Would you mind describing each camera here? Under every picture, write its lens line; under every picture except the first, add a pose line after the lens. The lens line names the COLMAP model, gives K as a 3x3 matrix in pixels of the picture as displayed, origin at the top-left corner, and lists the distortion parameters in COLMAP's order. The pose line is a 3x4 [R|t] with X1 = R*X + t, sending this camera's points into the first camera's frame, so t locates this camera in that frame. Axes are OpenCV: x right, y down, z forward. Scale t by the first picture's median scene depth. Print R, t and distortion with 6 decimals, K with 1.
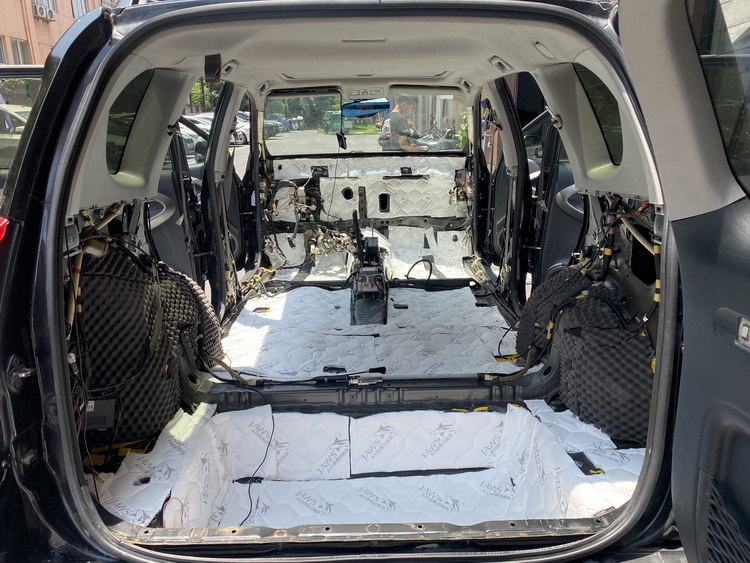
lens RADIAL K [[564.8, 0, 376.6], [0, 564.8, 284.6], [0, 0, 1]] dist [0.004336, -0.006887]
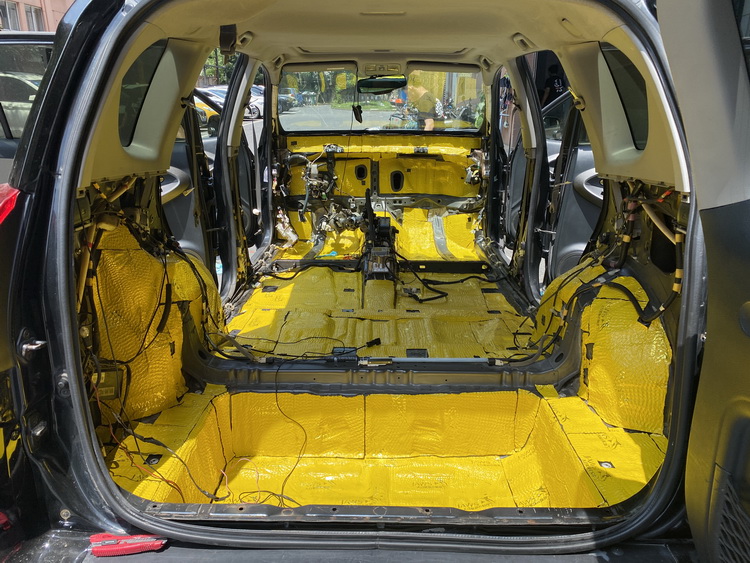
lens RADIAL K [[564.8, 0, 376.6], [0, 564.8, 284.6], [0, 0, 1]] dist [0.004336, -0.006887]
pose [[0.999465, 0.028594, -0.015849, -0.004265], [-0.027984, 0.998907, 0.037438, -0.002557], [0.016903, -0.036975, 0.999173, 0.009611]]
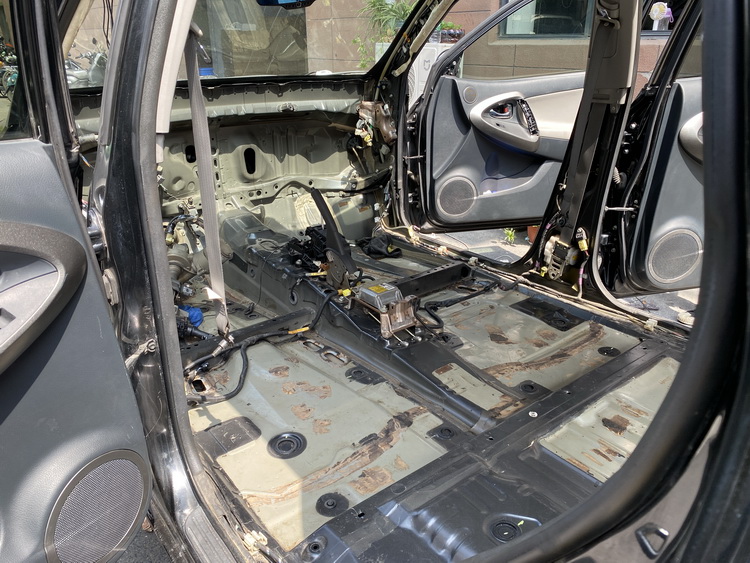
lens RADIAL K [[565.9, 0, 375.0], [0, 565.9, 281.5], [0, 0, 1]] dist [0.000681, -0.002690]
pose [[0.789824, -0.221539, 0.571925, -0.416188], [0.157000, 0.974446, 0.160643, -0.153682], [-0.592899, -0.037087, 0.804422, 0.674123]]
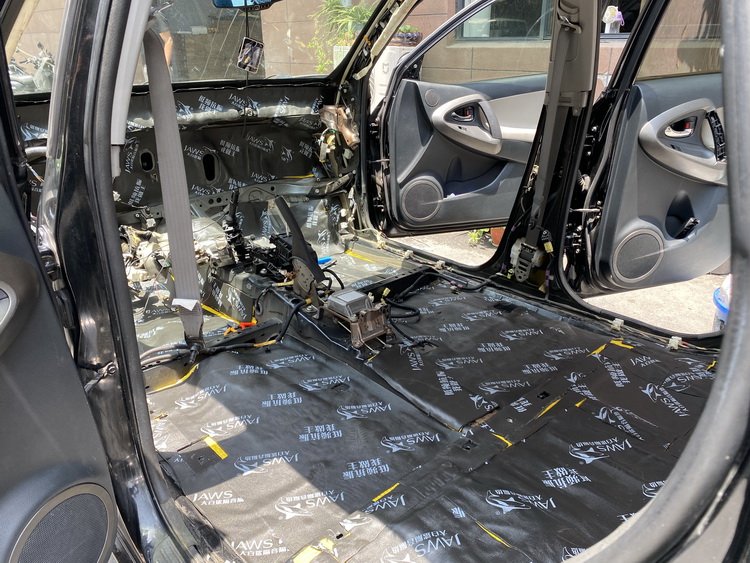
lens RADIAL K [[565.2, 0, 375.0], [0, 565.2, 281.5], [0, 0, 1]] dist [0.004675, -0.007661]
pose [[0.743919, -0.241373, 0.623156, -0.412188], [0.173367, 0.970273, 0.168860, -0.160060], [-0.645390, -0.017583, 0.763651, 0.688973]]
